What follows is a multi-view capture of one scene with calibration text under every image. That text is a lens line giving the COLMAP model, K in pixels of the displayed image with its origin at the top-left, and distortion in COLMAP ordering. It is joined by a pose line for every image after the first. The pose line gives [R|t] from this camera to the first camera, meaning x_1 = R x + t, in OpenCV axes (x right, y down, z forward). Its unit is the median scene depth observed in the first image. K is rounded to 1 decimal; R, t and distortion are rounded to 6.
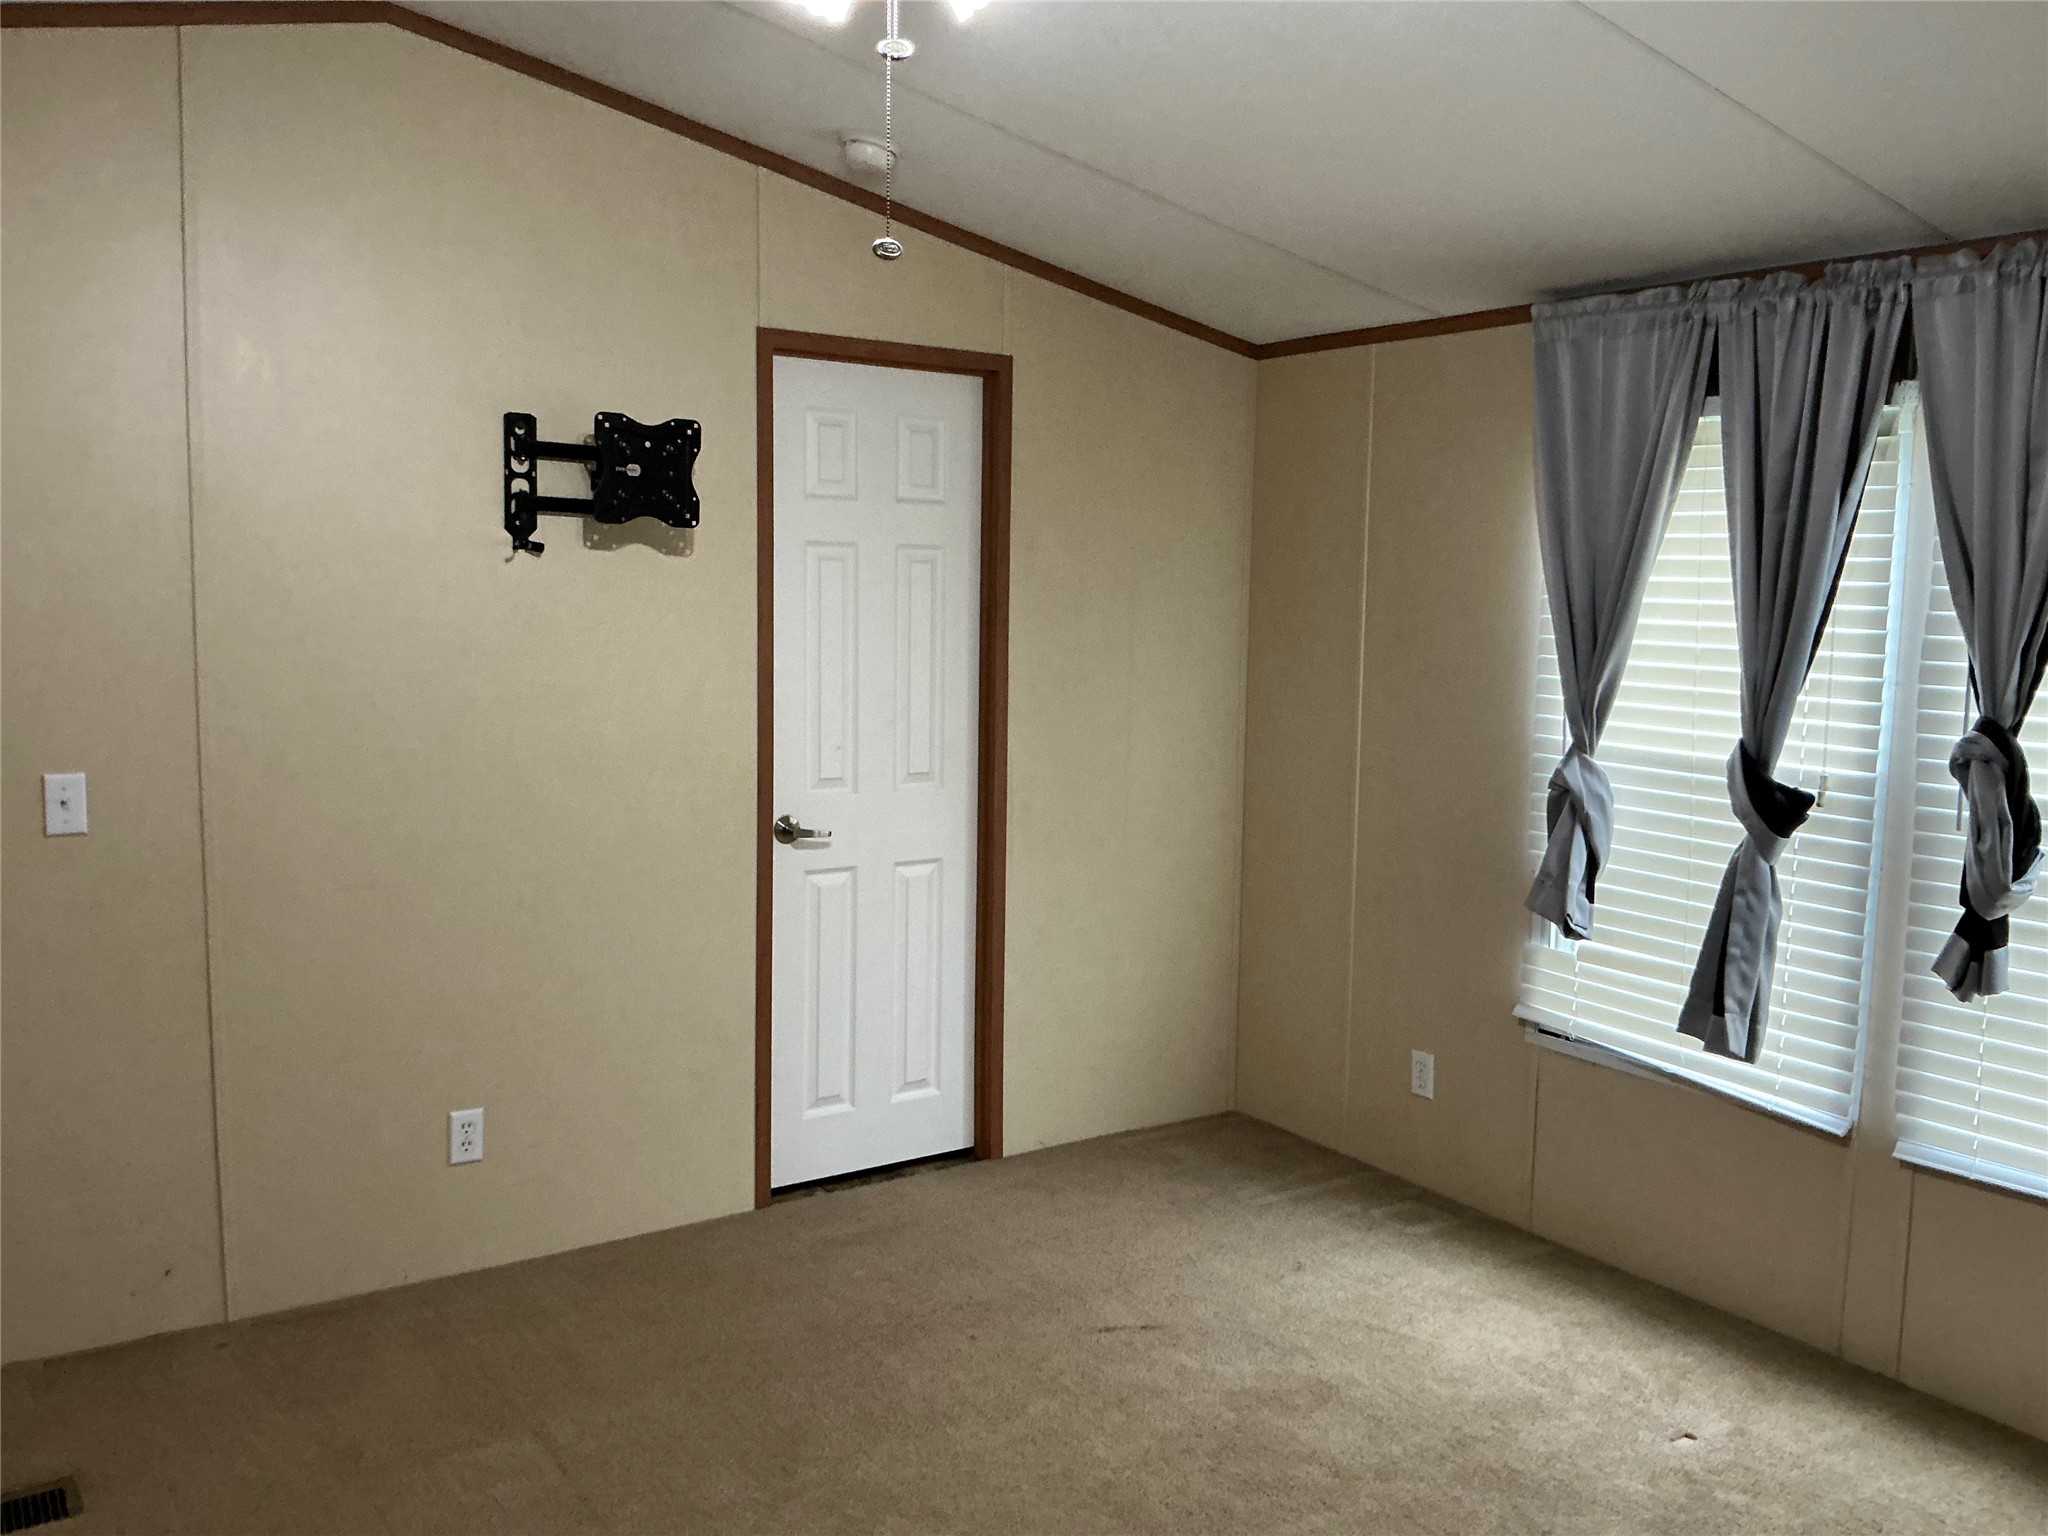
lens RADIAL K [[1710.6, 0, 1024.6], [0, 1710.6, 775.2], [0, 0, 1]] dist [0.157307, -0.309105]
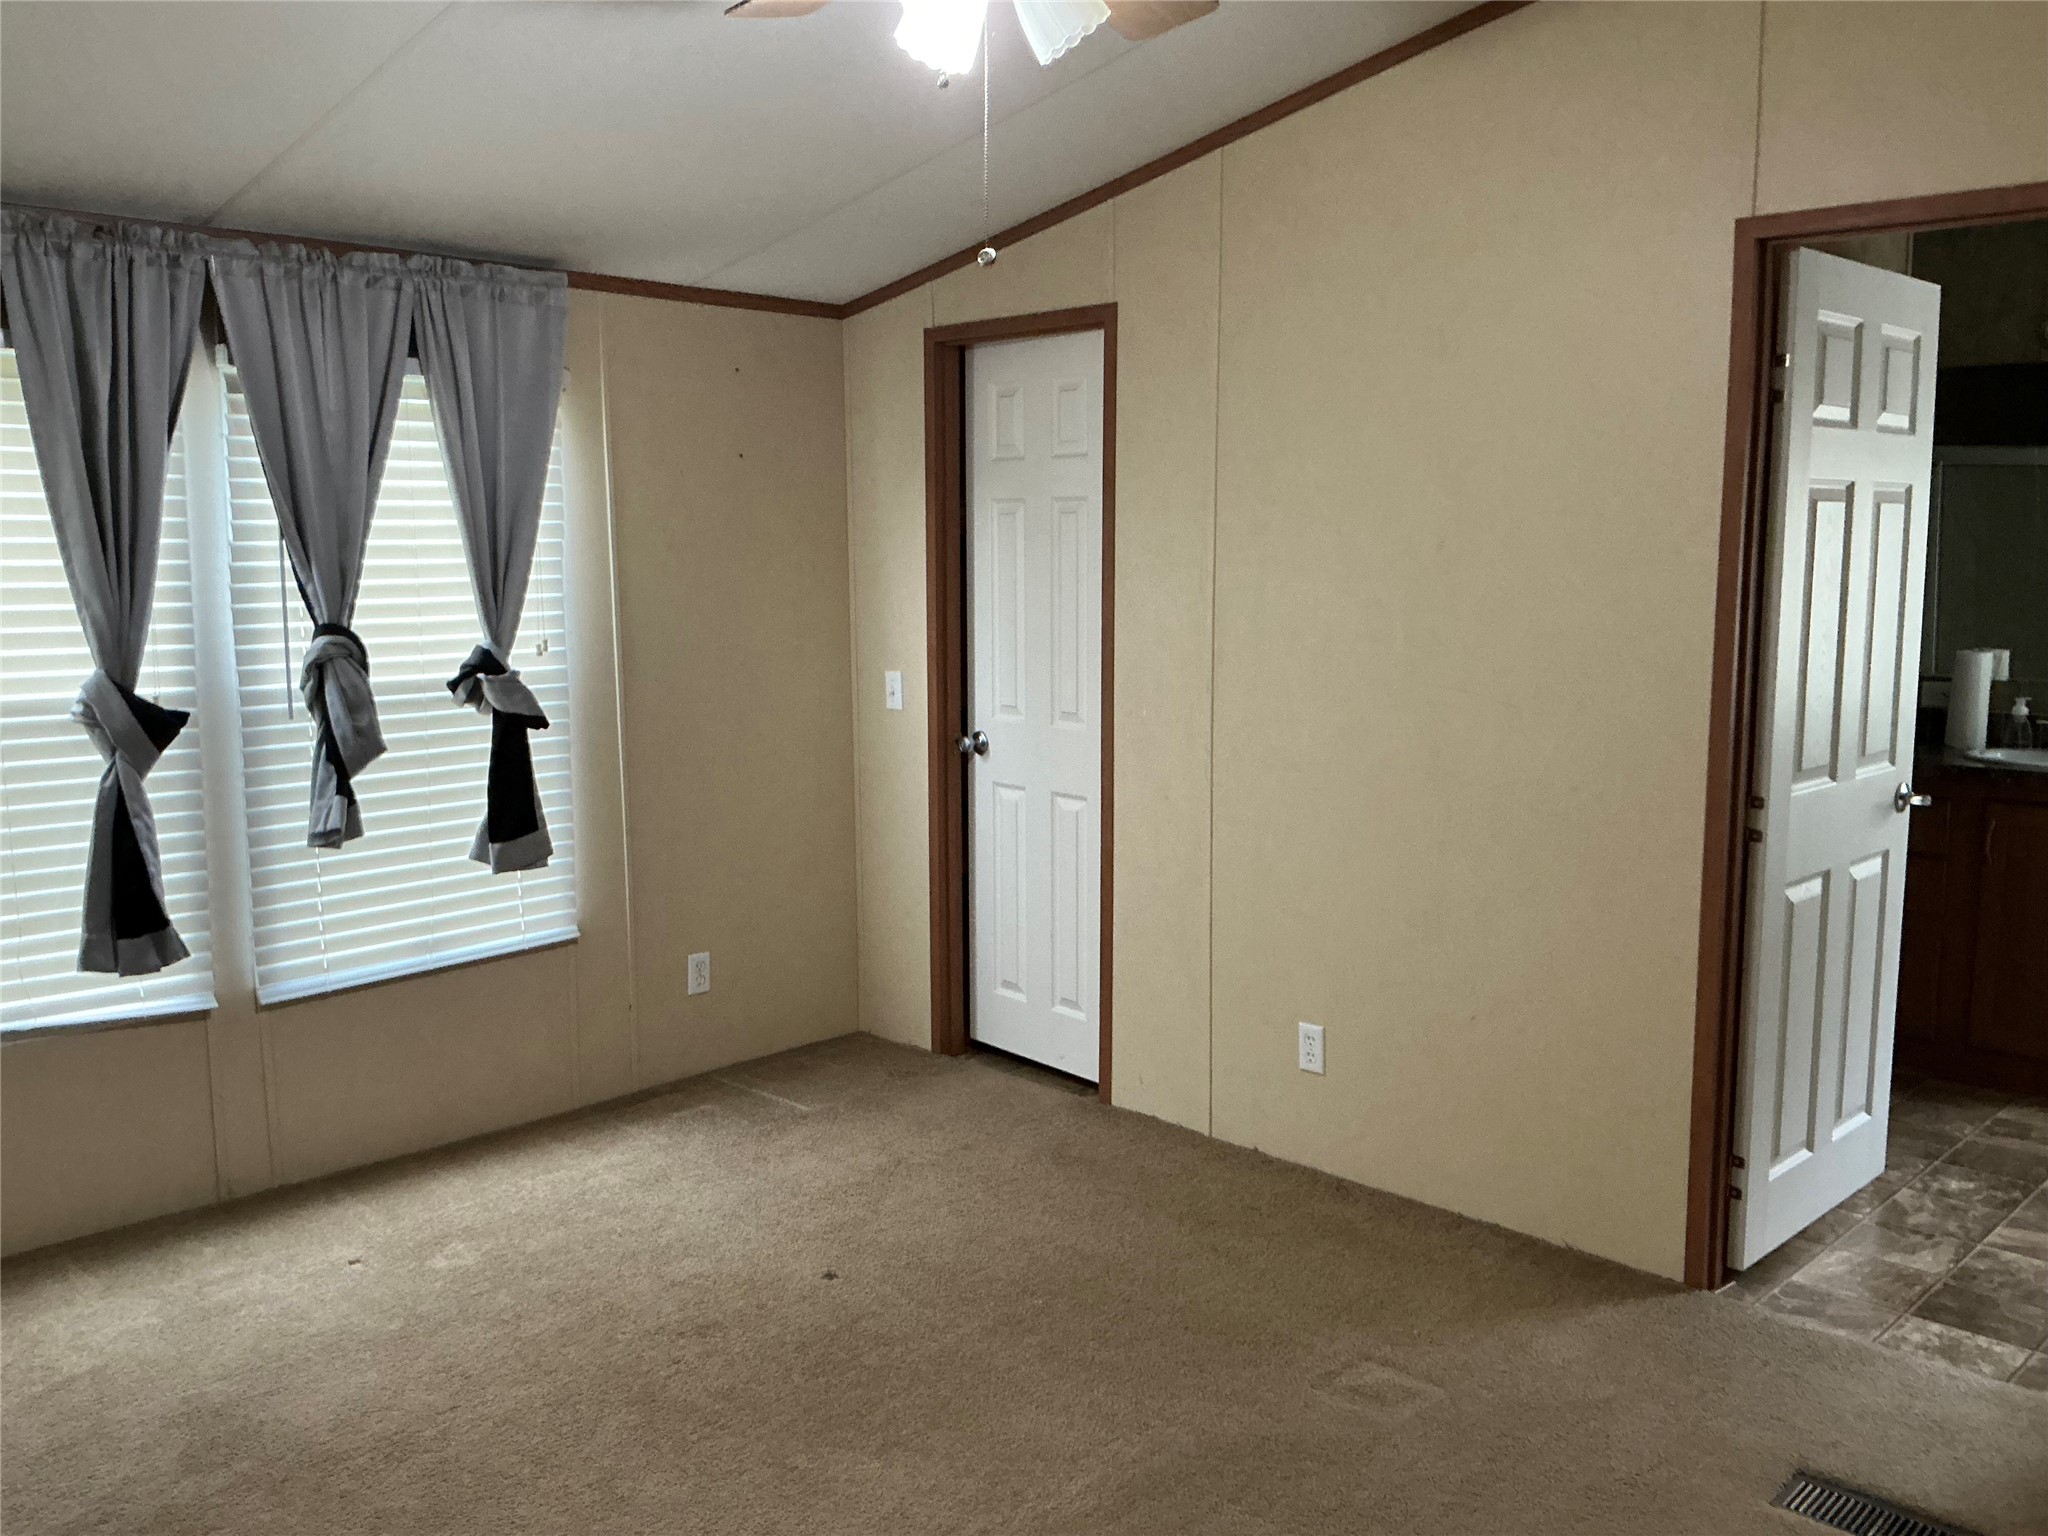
lens RADIAL K [[1733.3, 0, 1024.9], [0, 1733.3, 781.9], [0, 0, 1]] dist [0.042227, -0.092345]
pose [[-0.176996, -0.163395, 0.970554, -0.715846], [0.114633, 0.975989, 0.185215, -0.088428], [-0.977513, 0.144040, -0.154015, 0.650344]]
